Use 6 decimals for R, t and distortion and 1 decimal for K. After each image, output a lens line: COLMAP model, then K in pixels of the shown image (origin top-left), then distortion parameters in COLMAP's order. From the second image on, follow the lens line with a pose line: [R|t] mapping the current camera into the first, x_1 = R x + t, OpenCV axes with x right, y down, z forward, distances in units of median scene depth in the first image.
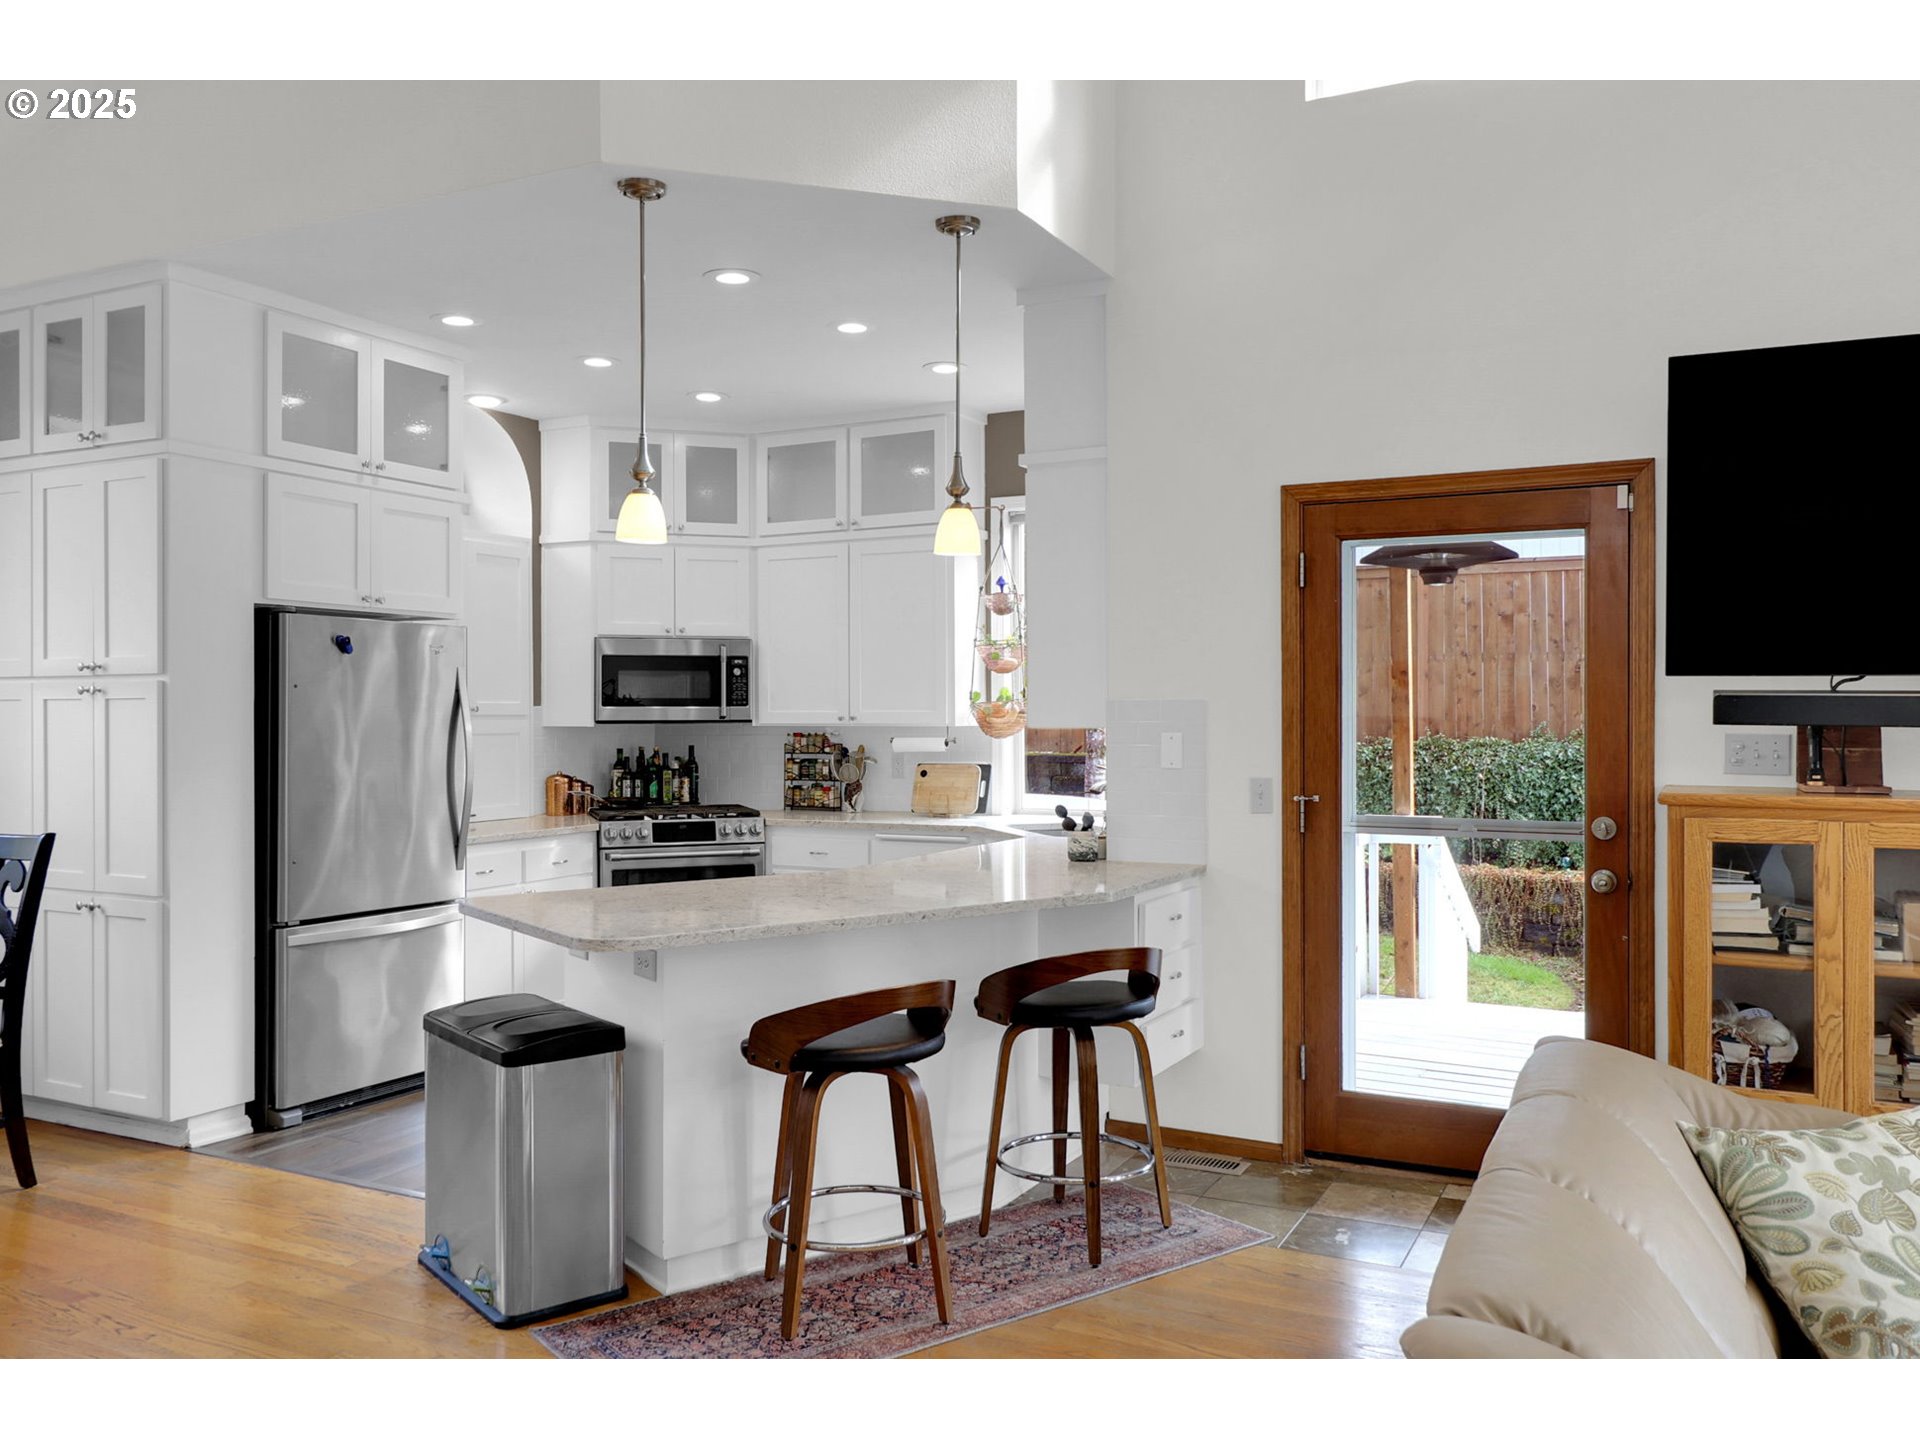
lens RADIAL K [[1438.1, 0, 960.0], [0, 1438.1, 720.0], [0, 0, 1]] dist [-0.004143, -0.001652]
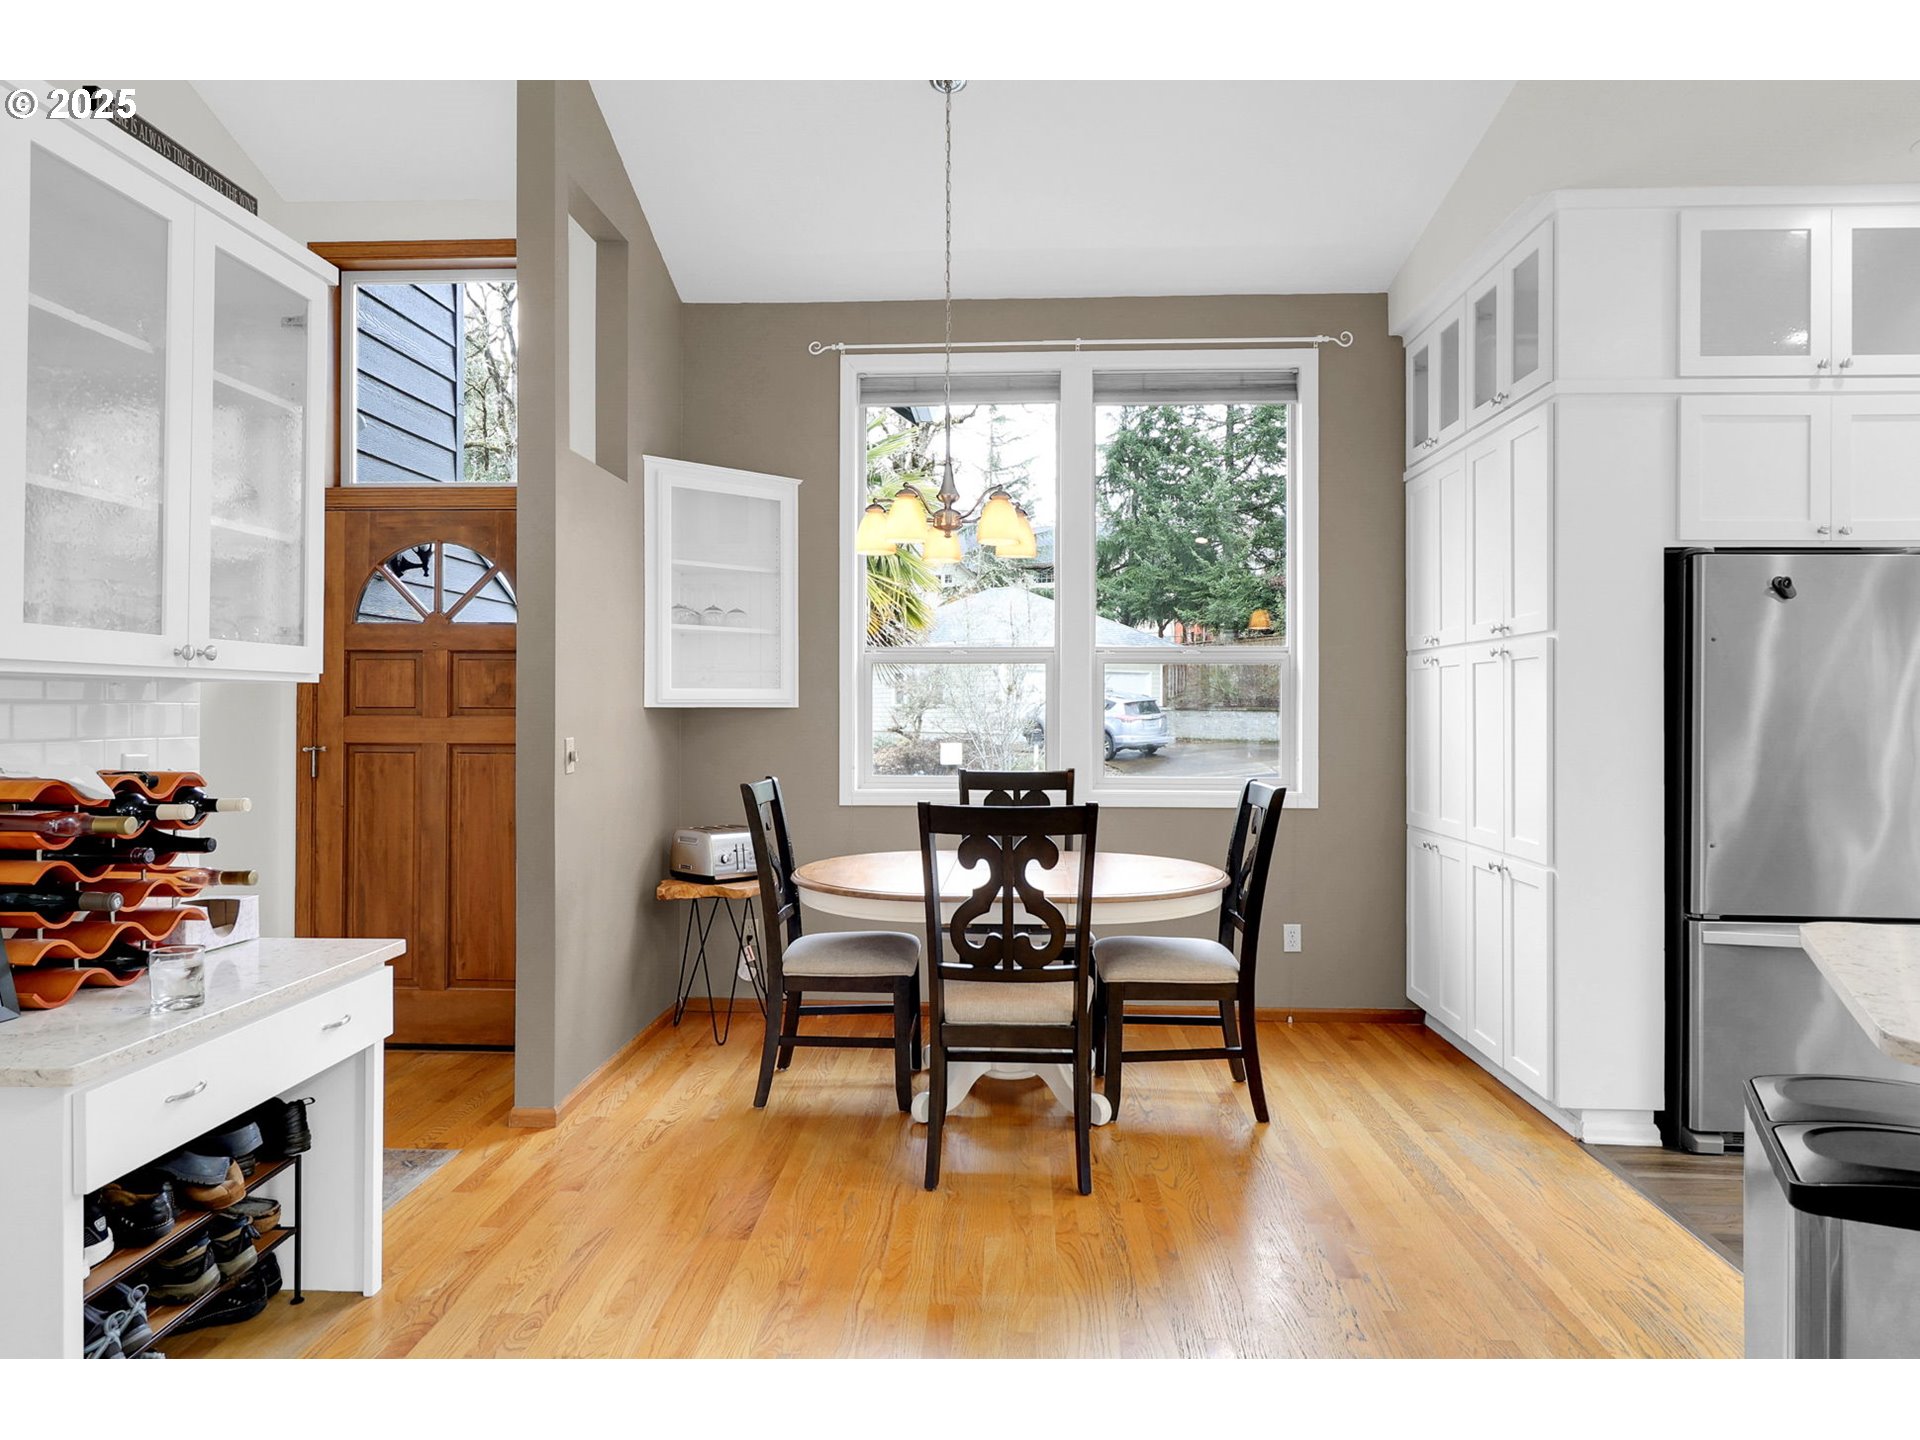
lens RADIAL K [[1185.1, 0, 957.6], [0, 1185.1, 698.3], [0, 0, 1]] dist [-0.006370, -0.003297]
pose [[0.401345, -0.003325, -0.915921, -0.000276], [-0.001825, 0.999989, -0.004430, 0.015588], [0.915925, 0.003449, 0.401334, 0.310325]]
